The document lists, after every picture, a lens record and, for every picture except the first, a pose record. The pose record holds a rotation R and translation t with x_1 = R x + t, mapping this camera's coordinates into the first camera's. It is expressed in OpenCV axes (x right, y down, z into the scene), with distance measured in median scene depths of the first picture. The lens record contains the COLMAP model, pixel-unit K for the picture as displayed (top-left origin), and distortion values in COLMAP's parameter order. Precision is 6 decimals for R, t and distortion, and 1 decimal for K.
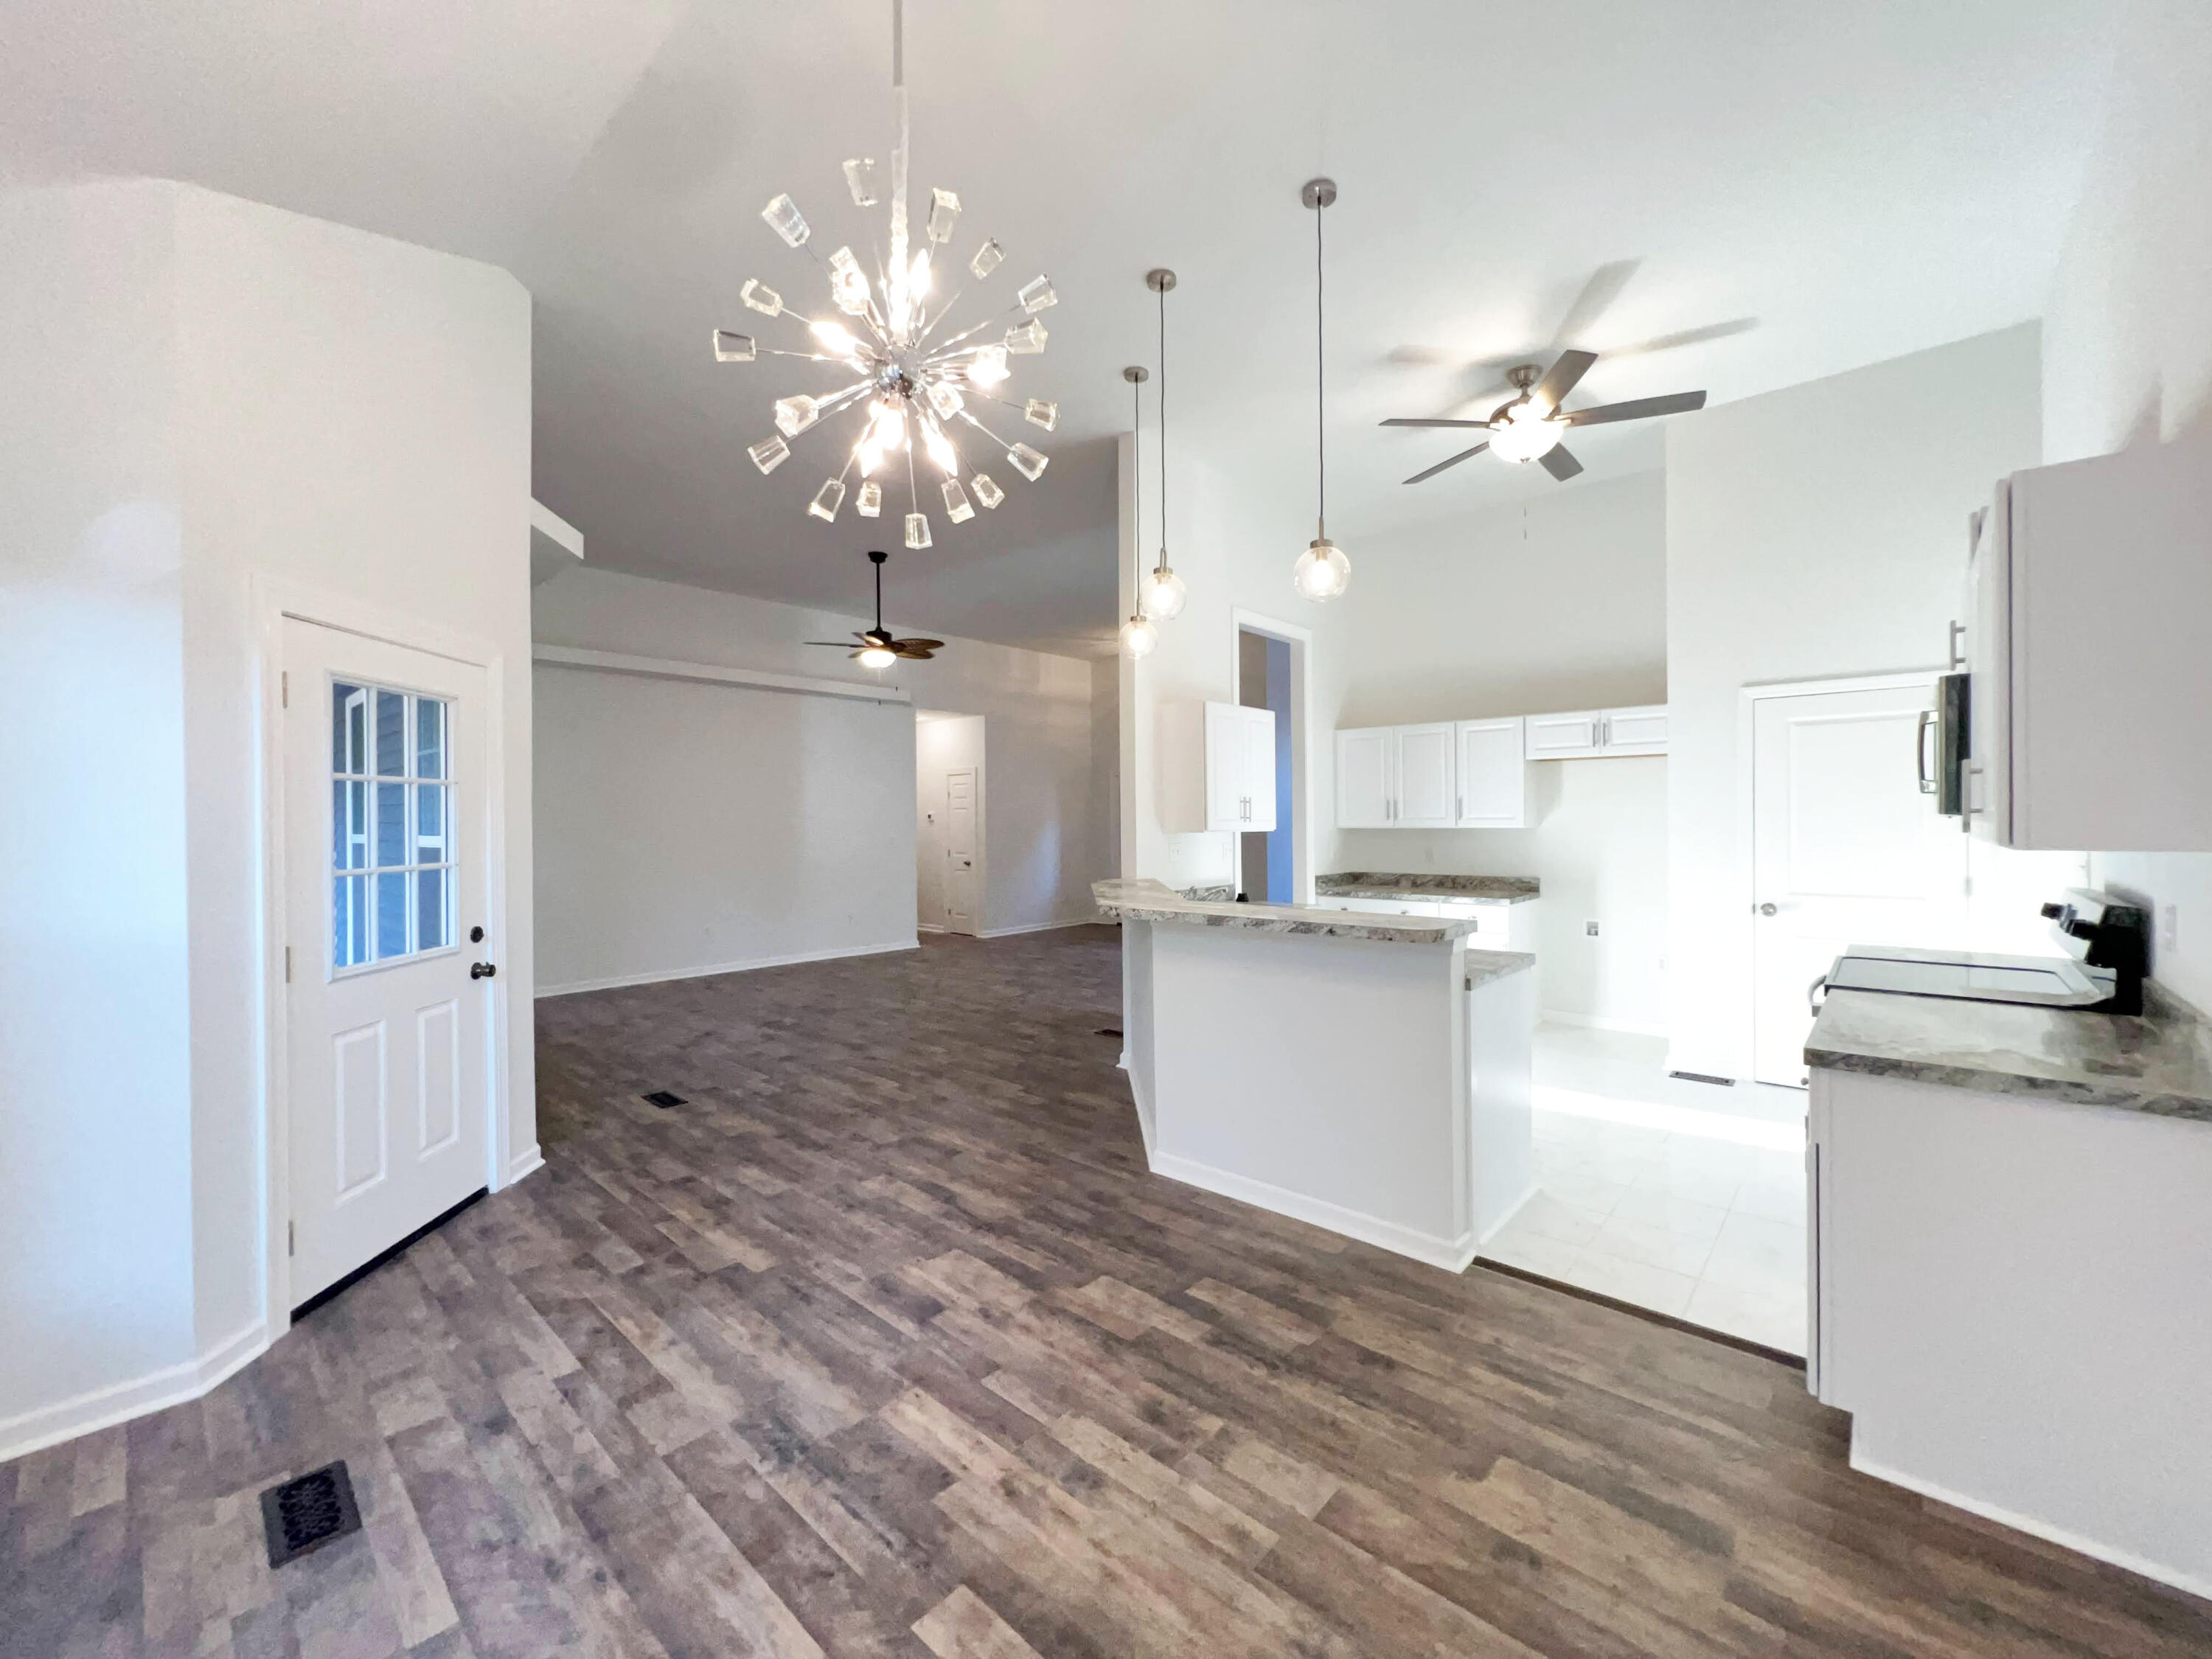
lens RADIAL K [[886.1, 0, 1103.5], [0, 886.1, 824.5], [0, 0, 1]] dist [-0.002904, 0.000429]
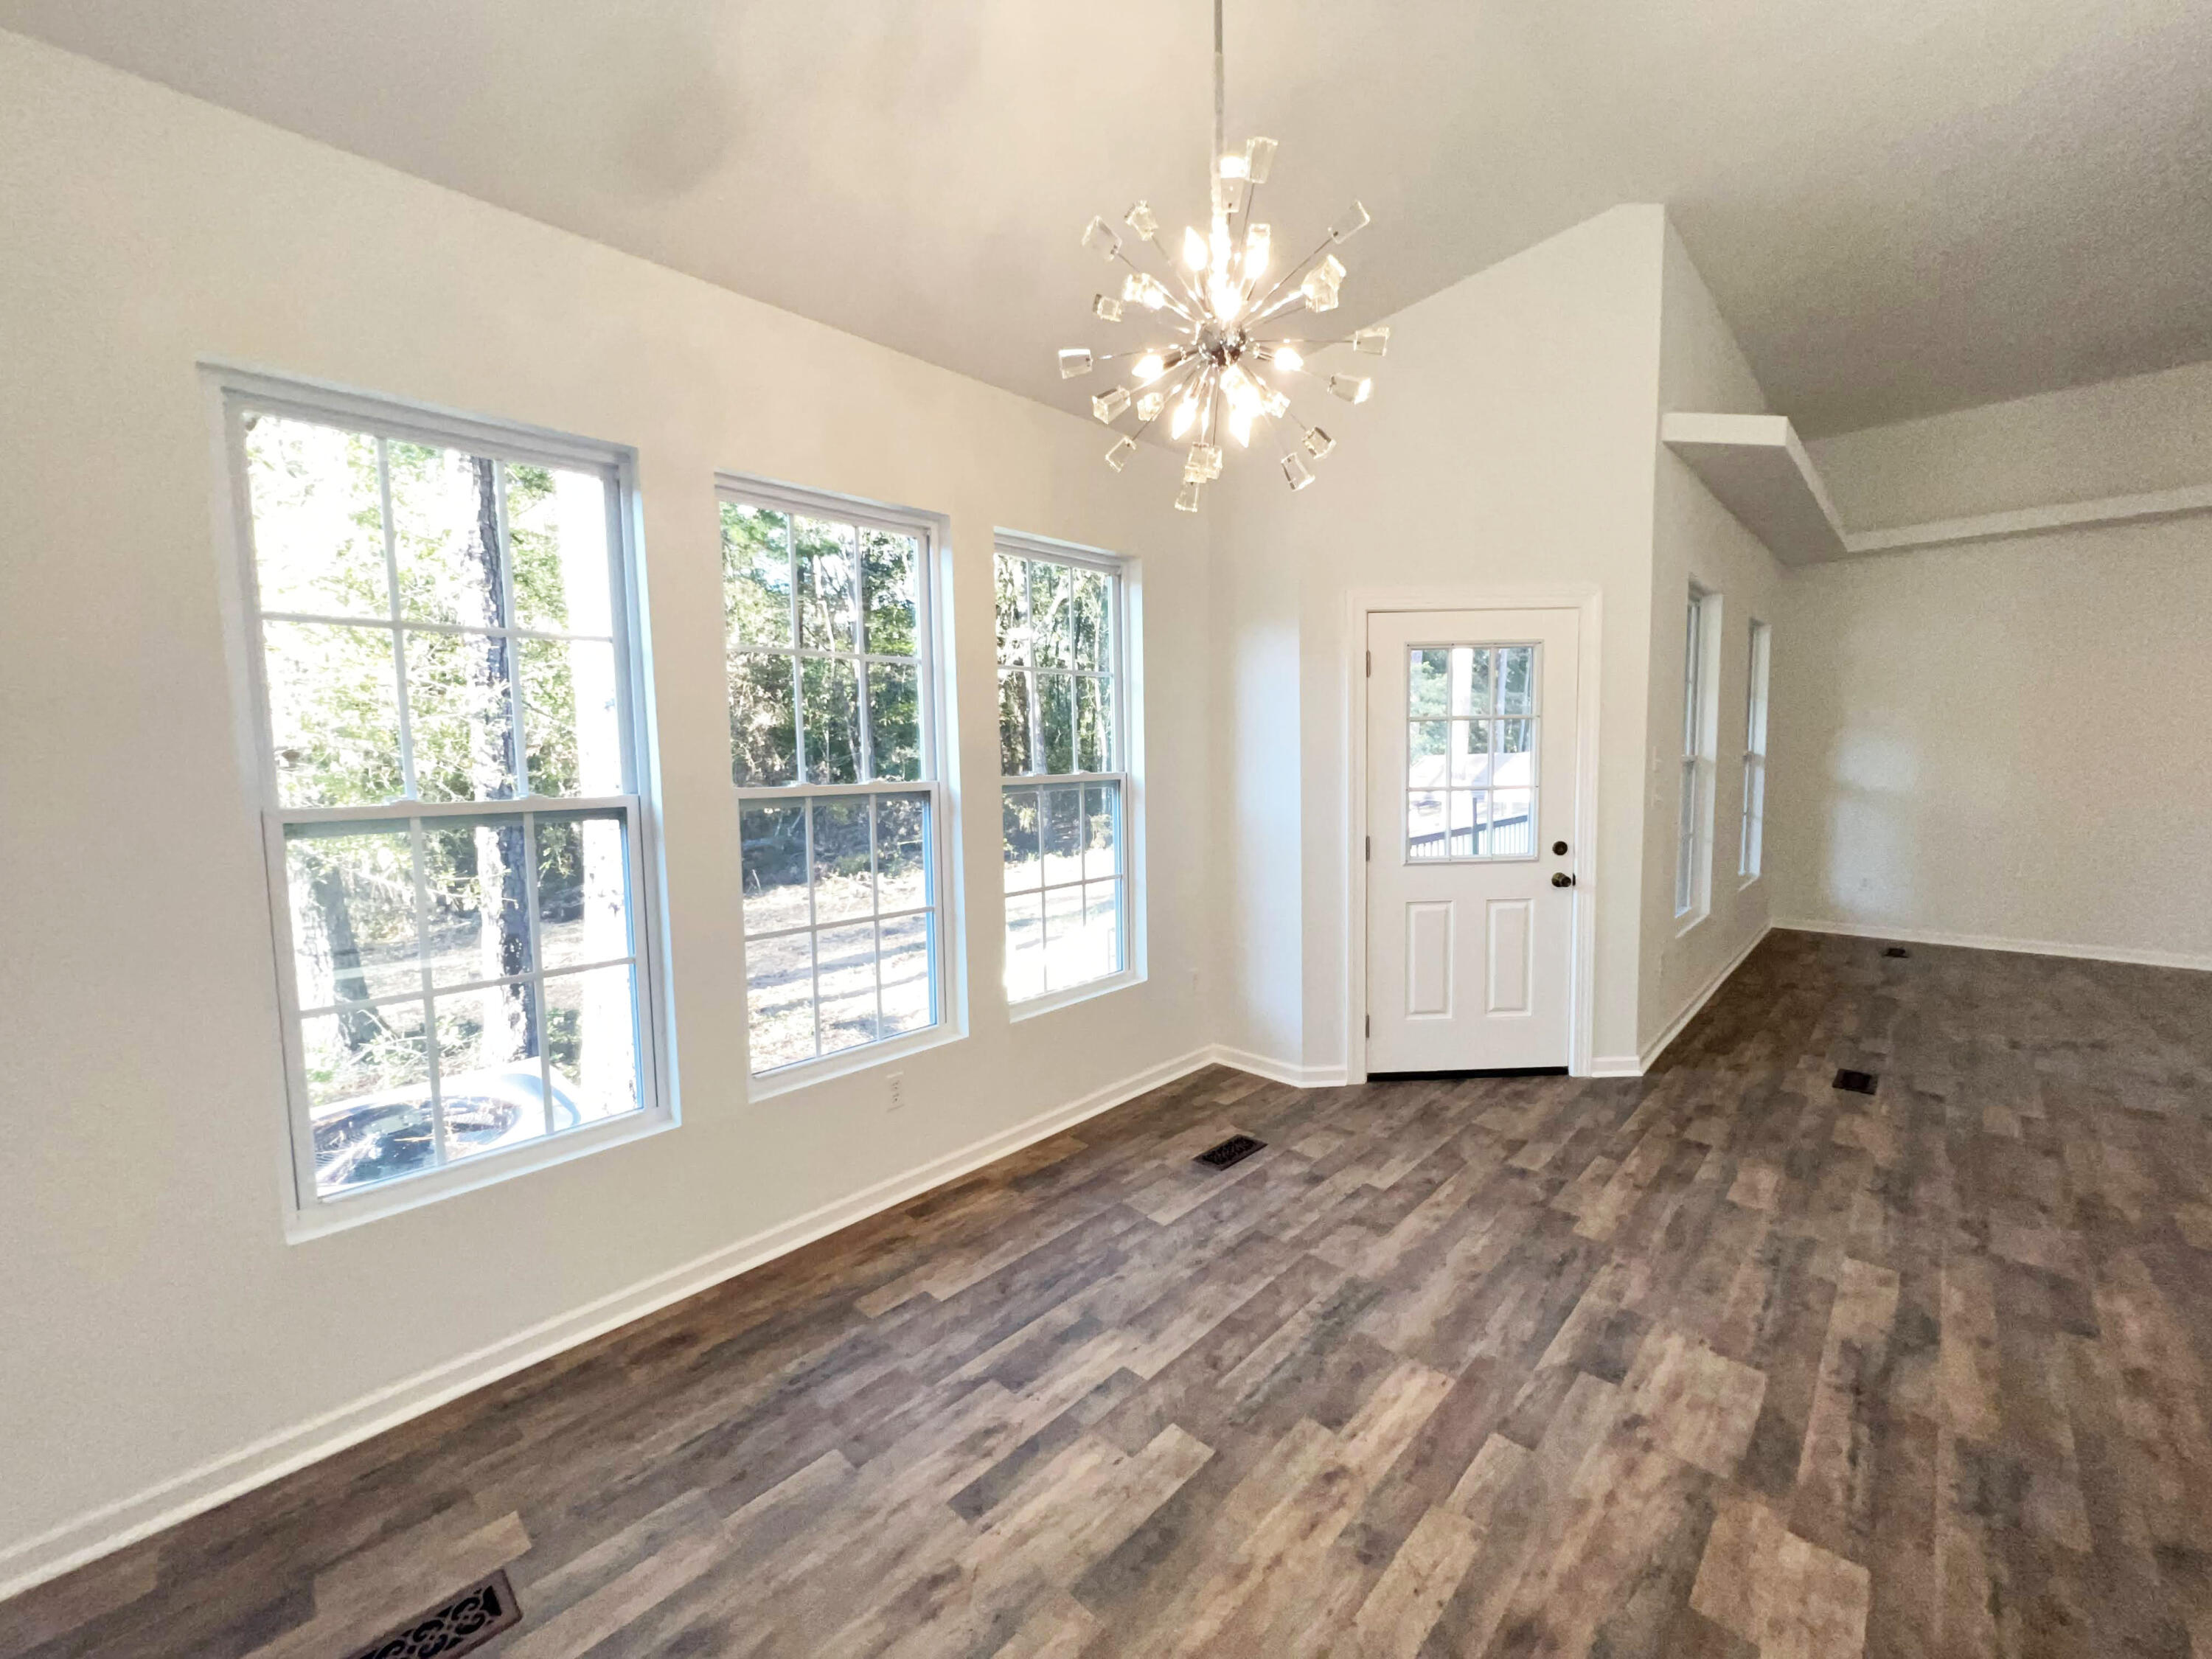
lens RADIAL K [[888.4, 0, 1105.0], [0, 888.4, 823.9], [0, 0, 1]] dist [-0.001588, 0.000156]
pose [[-0.023860, 0.091550, -0.995515, 0.544013], [0.015369, 0.995714, 0.091200, -0.024645], [0.999597, -0.013124, -0.025165, 0.546321]]
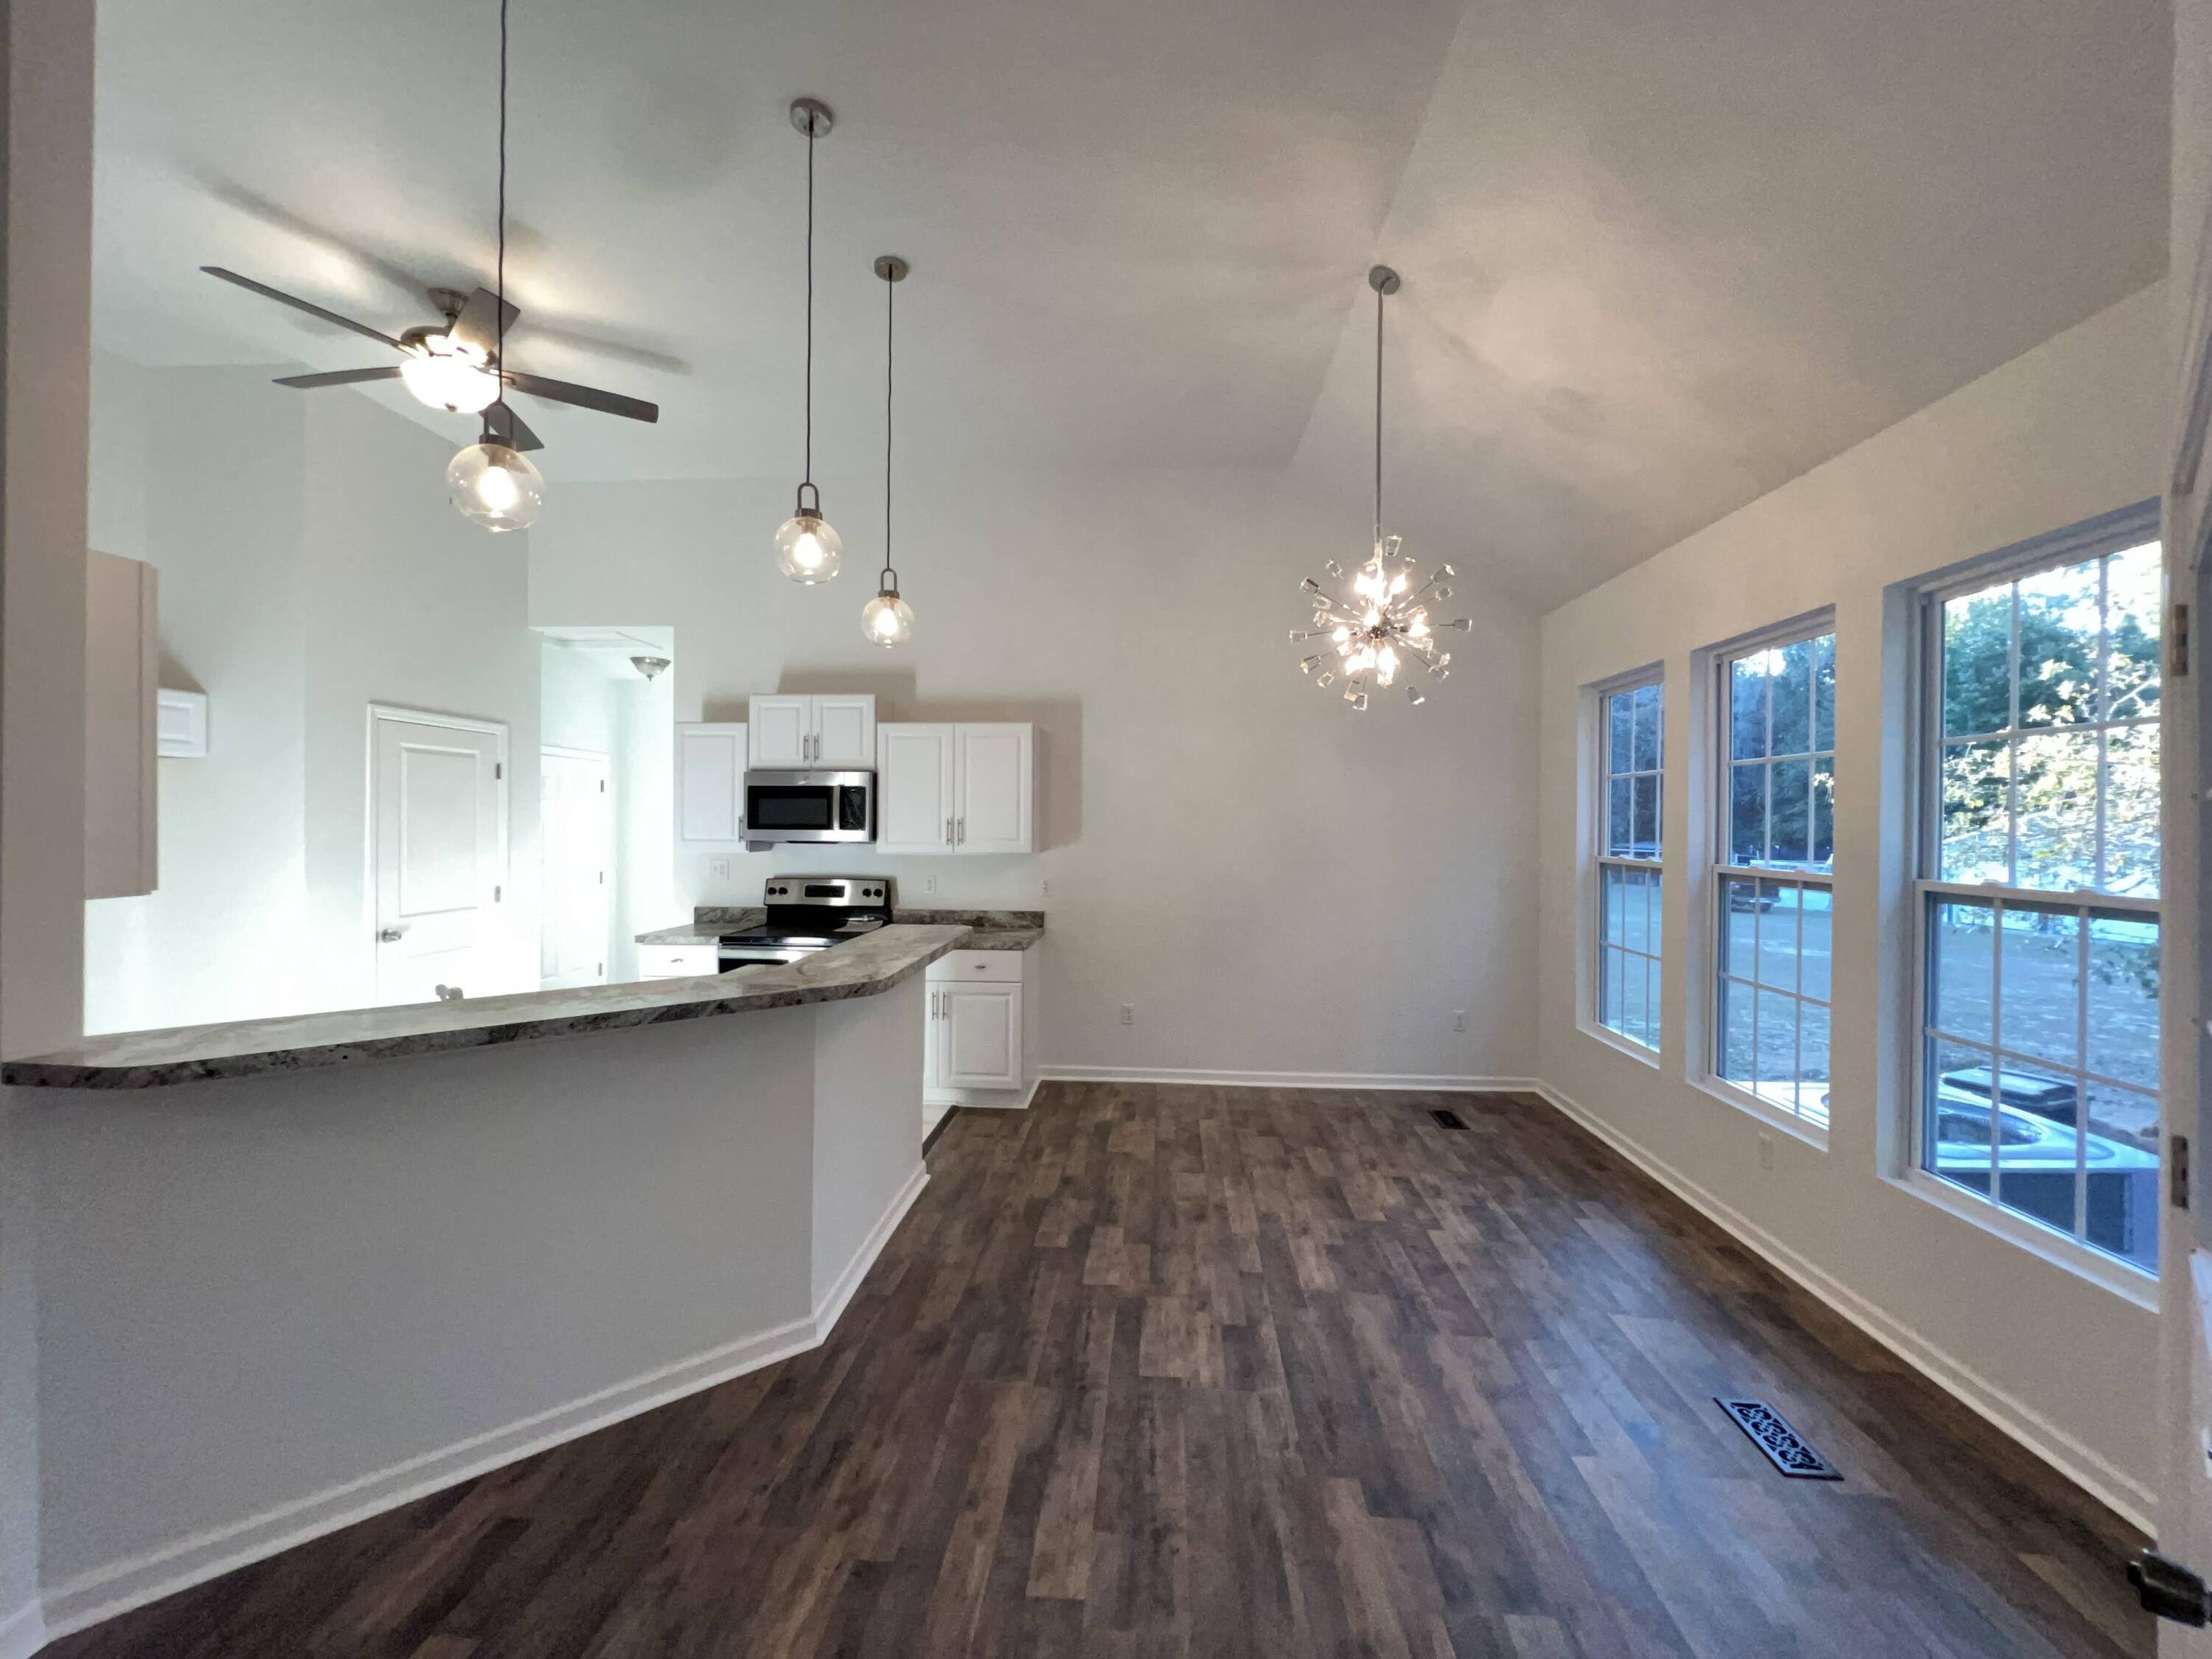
lens RADIAL K [[886.1, 0, 1103.5], [0, 886.1, 824.5], [0, 0, 1]] dist [-0.002904, 0.000429]
pose [[-0.617638, 0.003026, 0.786456, -0.871030], [0.001173, 0.999995, -0.002926, -0.040038], [-0.786461, -0.000885, -0.617639, 1.675366]]
